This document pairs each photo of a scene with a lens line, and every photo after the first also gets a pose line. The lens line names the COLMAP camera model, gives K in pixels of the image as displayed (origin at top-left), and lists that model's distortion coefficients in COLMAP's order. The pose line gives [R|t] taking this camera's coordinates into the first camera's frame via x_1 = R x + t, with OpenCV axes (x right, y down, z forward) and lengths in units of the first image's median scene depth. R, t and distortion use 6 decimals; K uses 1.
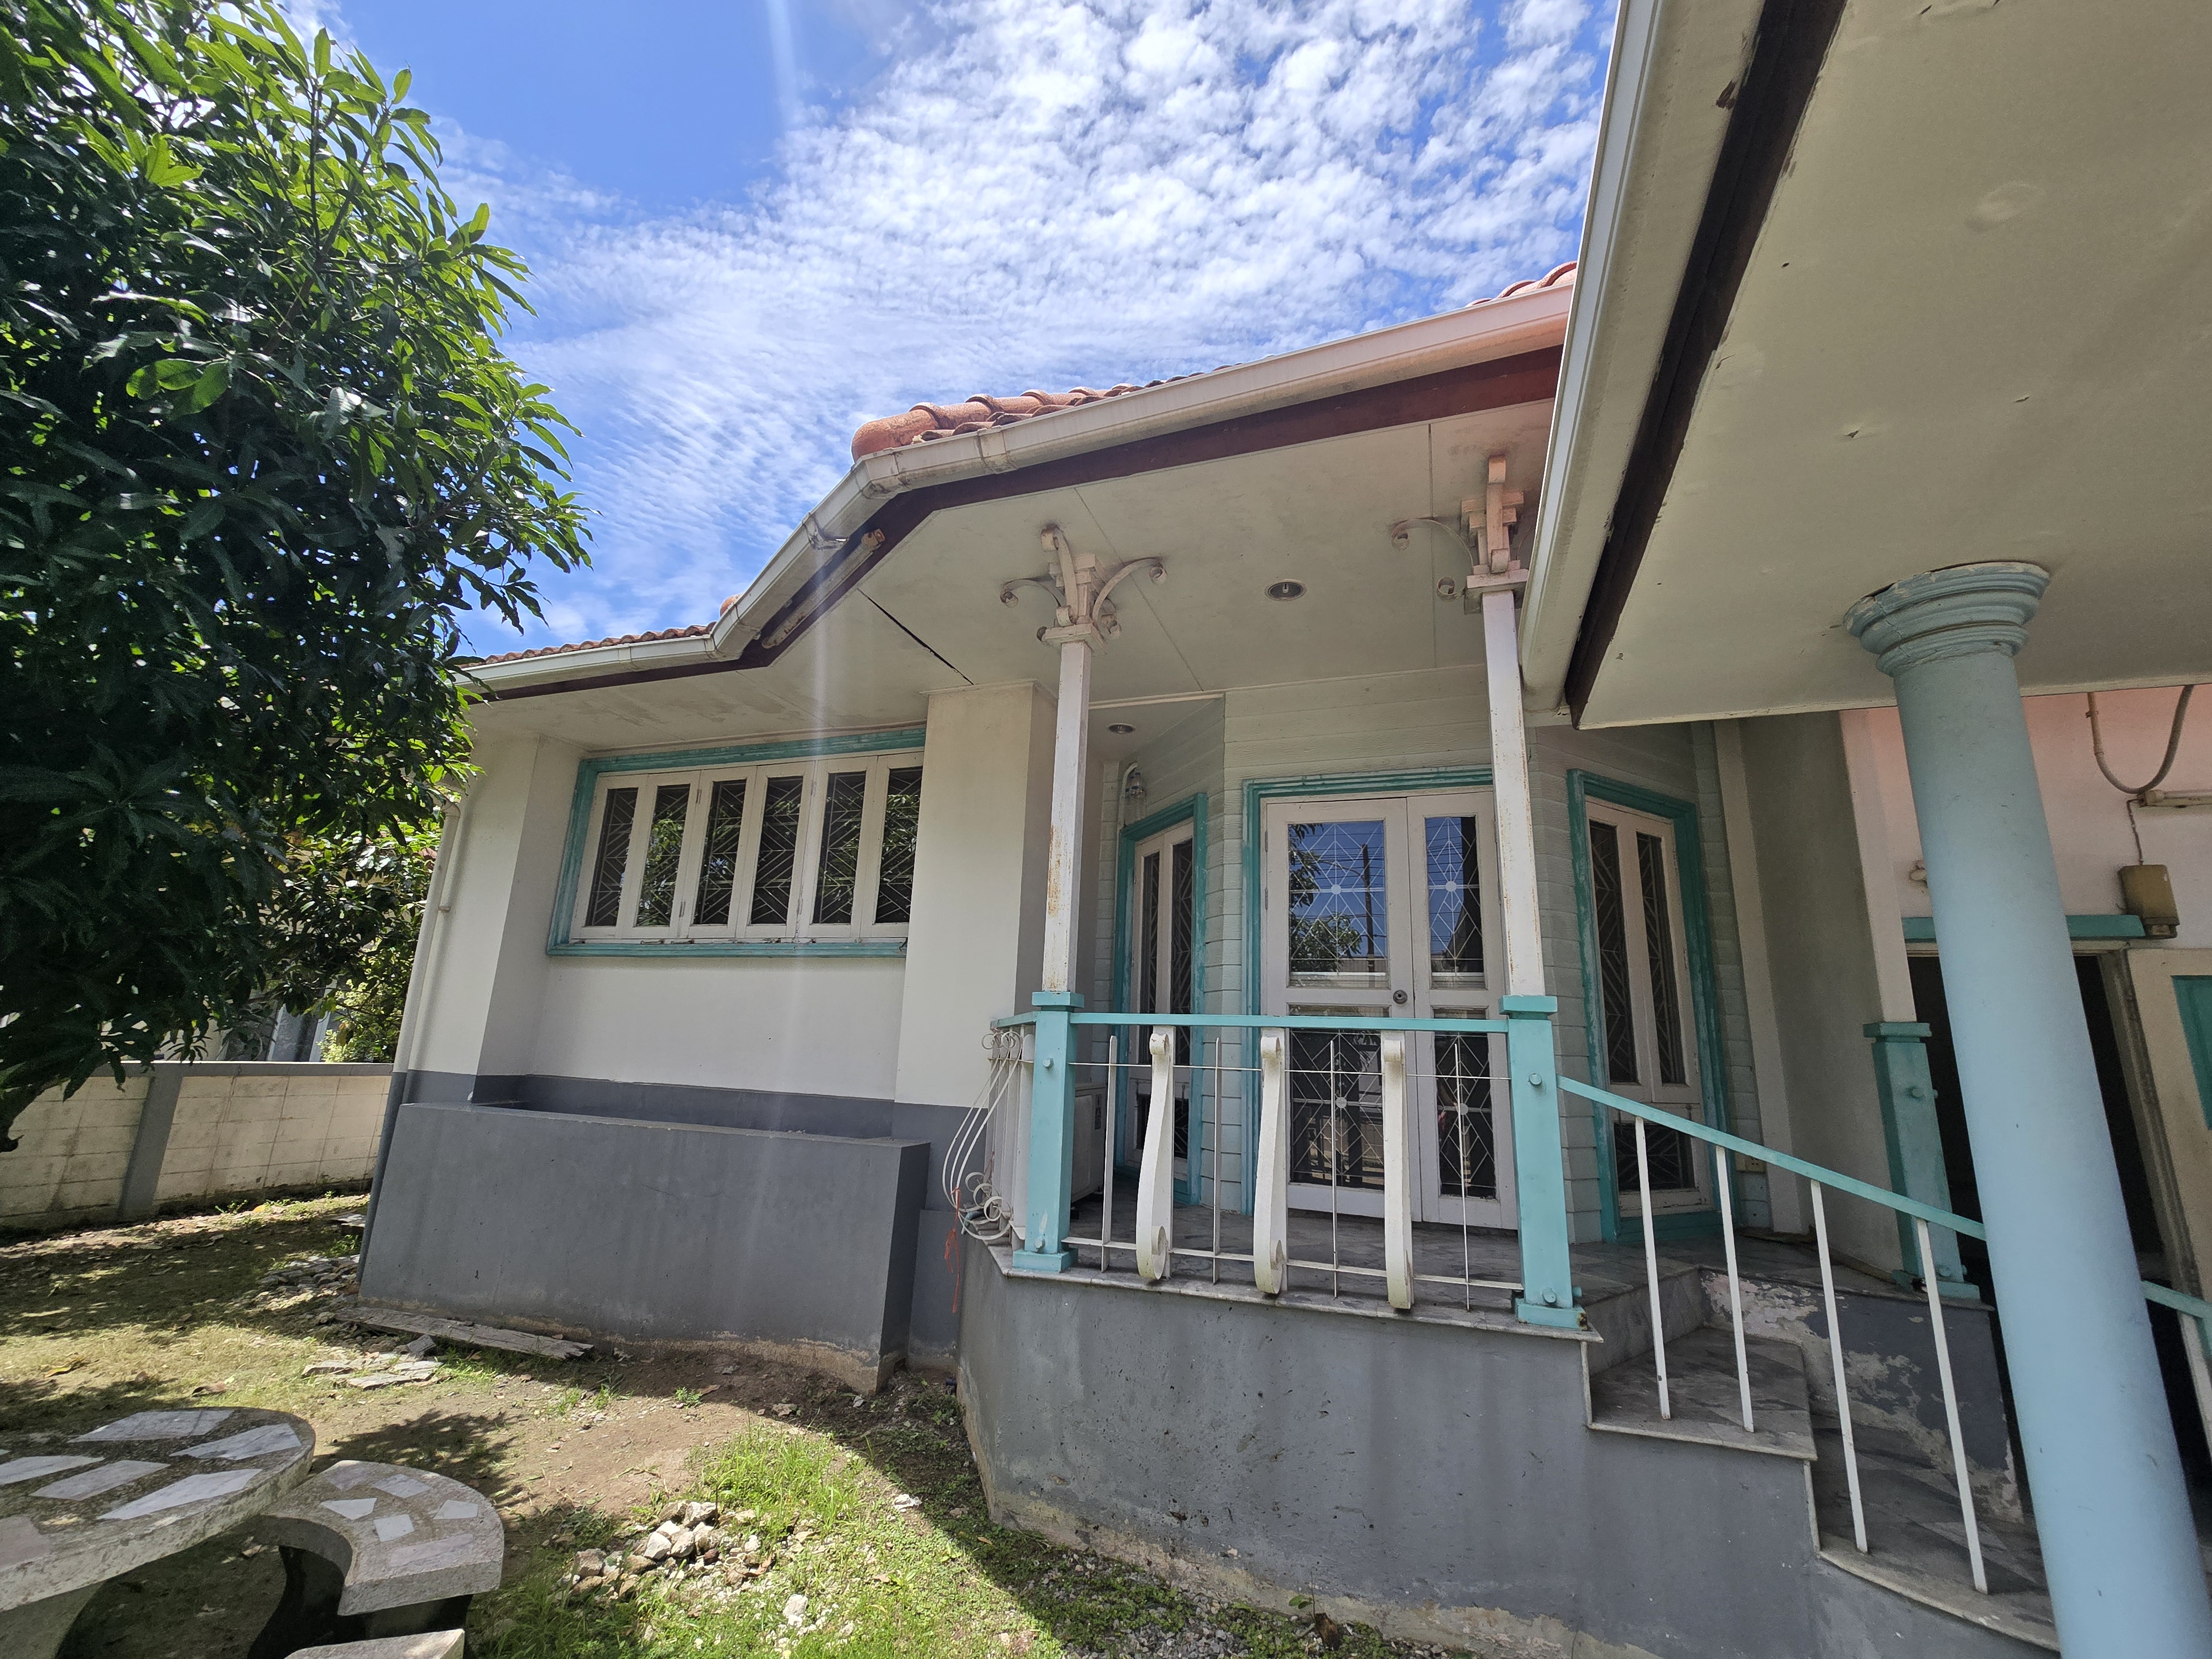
lens RADIAL K [[948.2, 0, 1109.1], [0, 948.2, 829.8], [0, 0, 1]] dist [-0.000423, 0.000560]
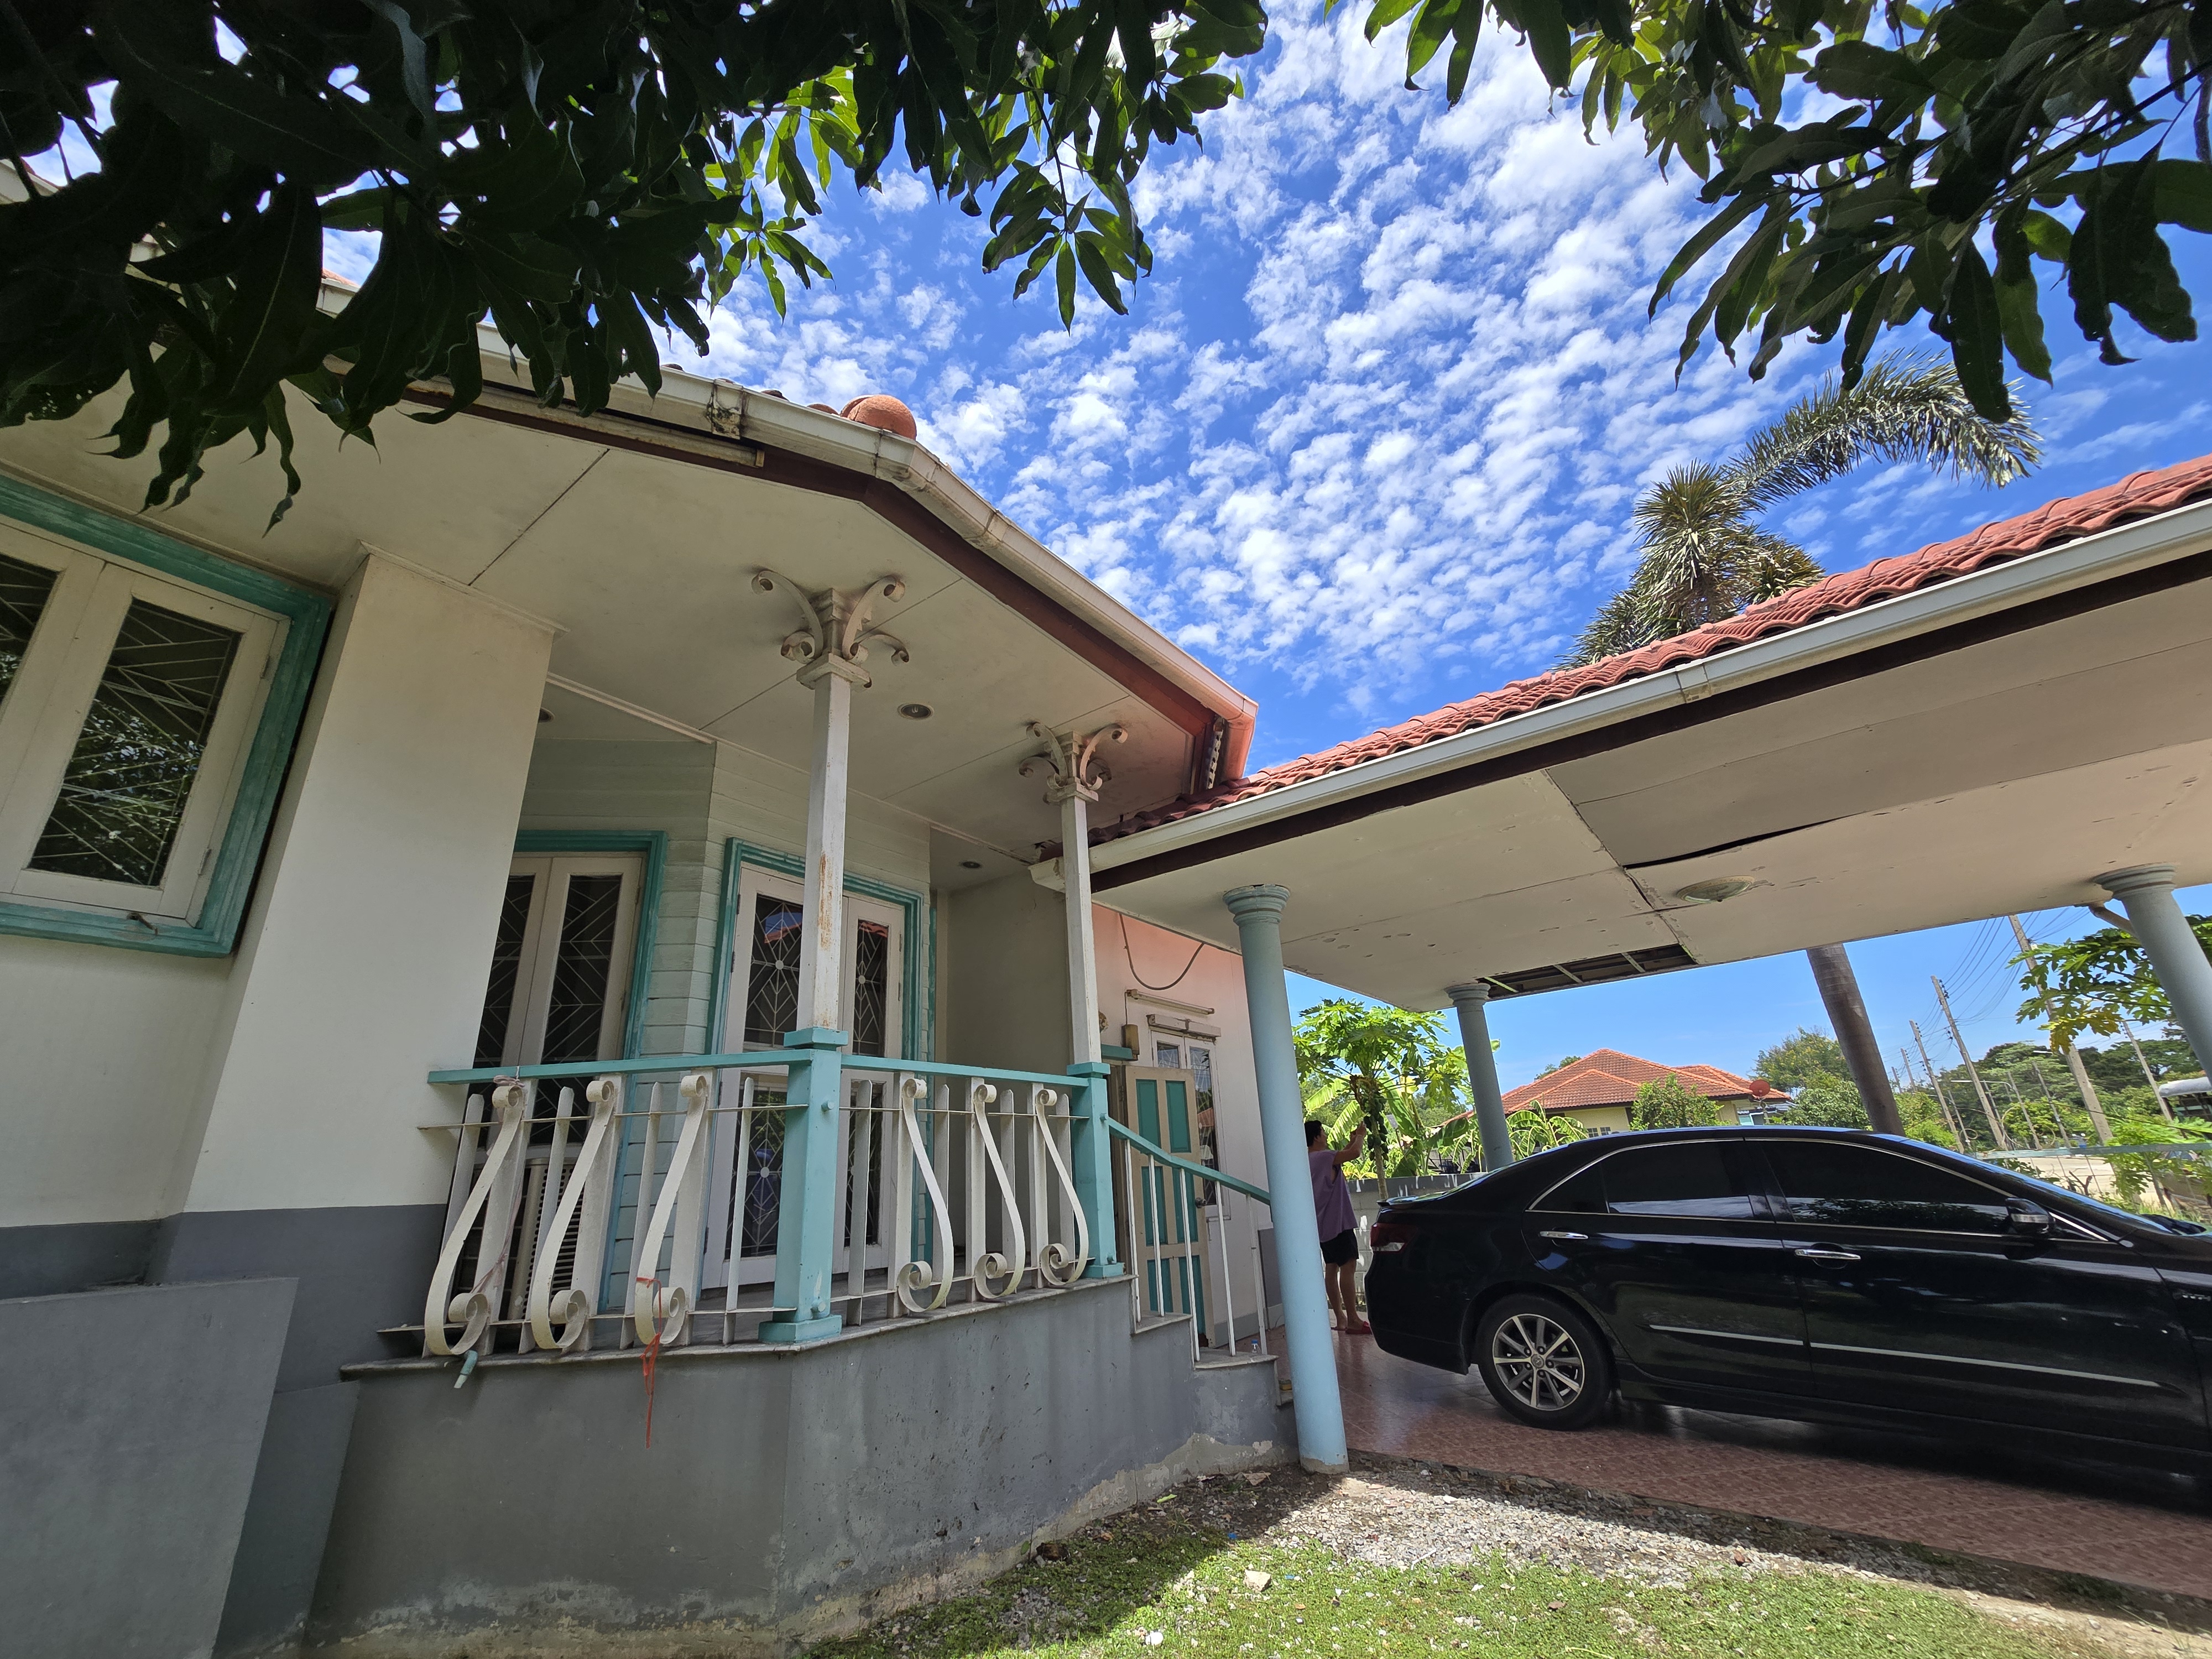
lens RADIAL K [[957.7, 0, 1101.6], [0, 957.7, 830.3], [0, 0, 1]] dist [-0.001803, -0.000521]
pose [[0.244207, 0.297467, 0.922972, -0.988885], [-0.162417, 0.950891, -0.263491, 0.203274], [-0.956025, -0.085560, 0.280527, 0.531797]]
